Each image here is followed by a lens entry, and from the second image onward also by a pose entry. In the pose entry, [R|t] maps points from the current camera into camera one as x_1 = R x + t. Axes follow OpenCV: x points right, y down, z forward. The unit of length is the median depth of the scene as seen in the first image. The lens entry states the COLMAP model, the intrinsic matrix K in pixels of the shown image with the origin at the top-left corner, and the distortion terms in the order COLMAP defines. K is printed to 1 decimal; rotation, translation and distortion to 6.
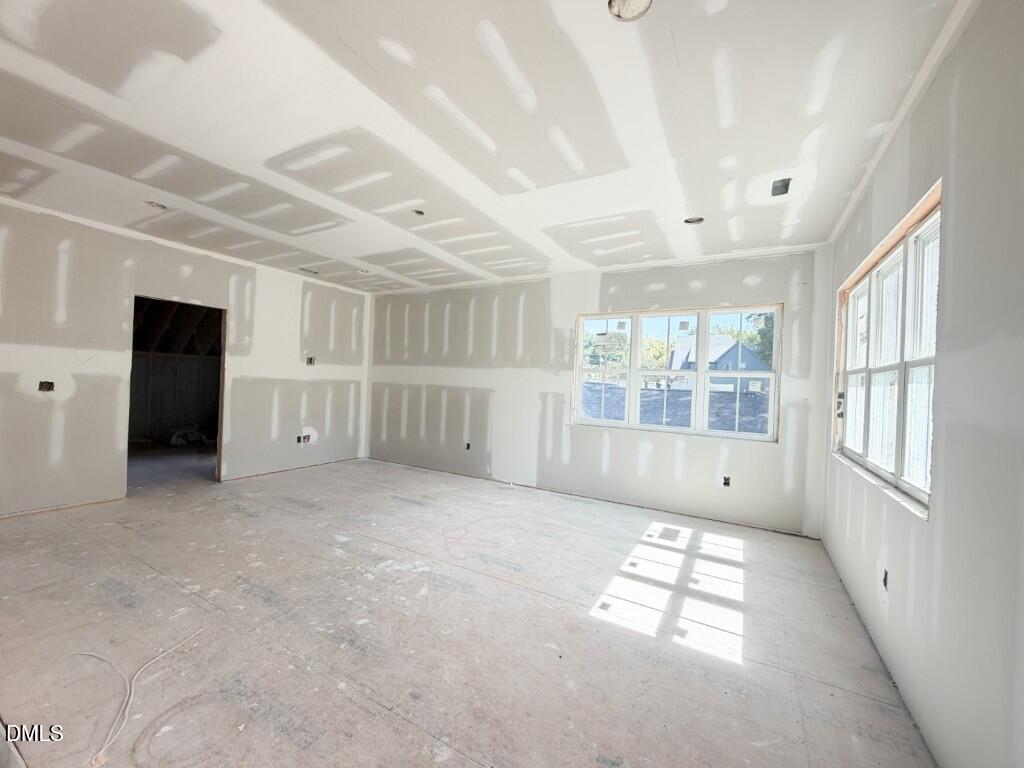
lens RADIAL K [[408.9, 0, 509.7], [0, 408.9, 383.7], [0, 0, 1]] dist [-0.000496, 0.000365]
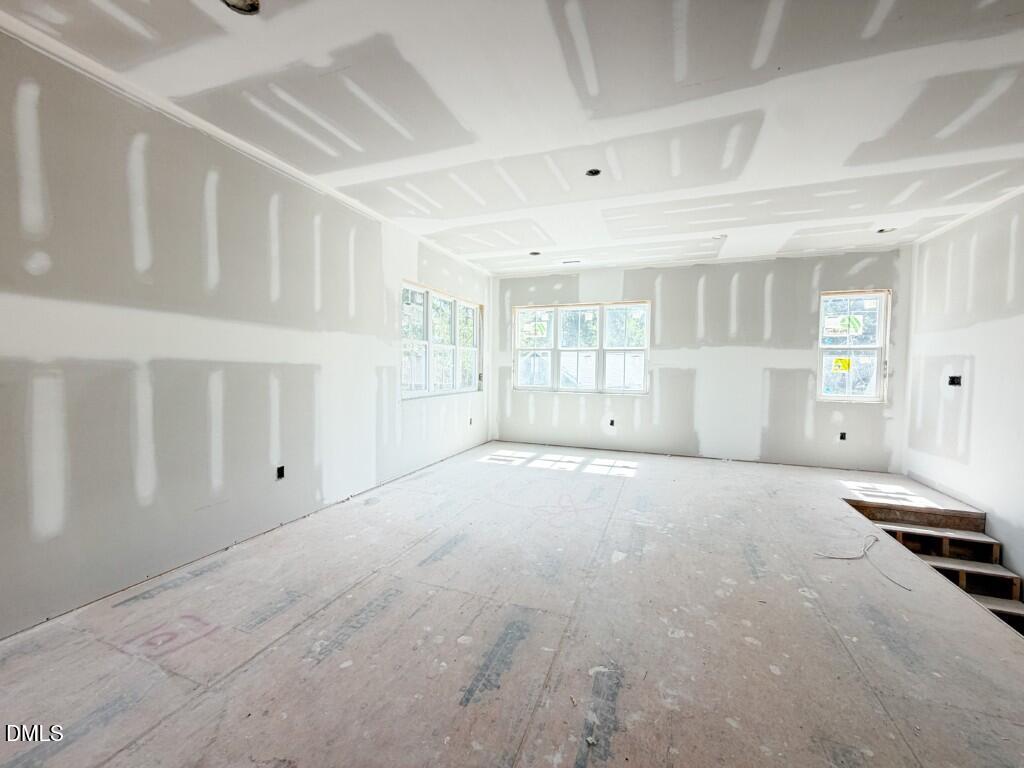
lens RADIAL K [[408.9, 0, 509.7], [0, 408.9, 383.7], [0, 0, 1]] dist [-0.000496, 0.000365]
pose [[-0.150794, -0.081562, 0.985195, -1.062968], [-0.015361, 0.996664, 0.080161, -0.018495], [-0.988446, -0.003046, -0.151544, 1.241834]]
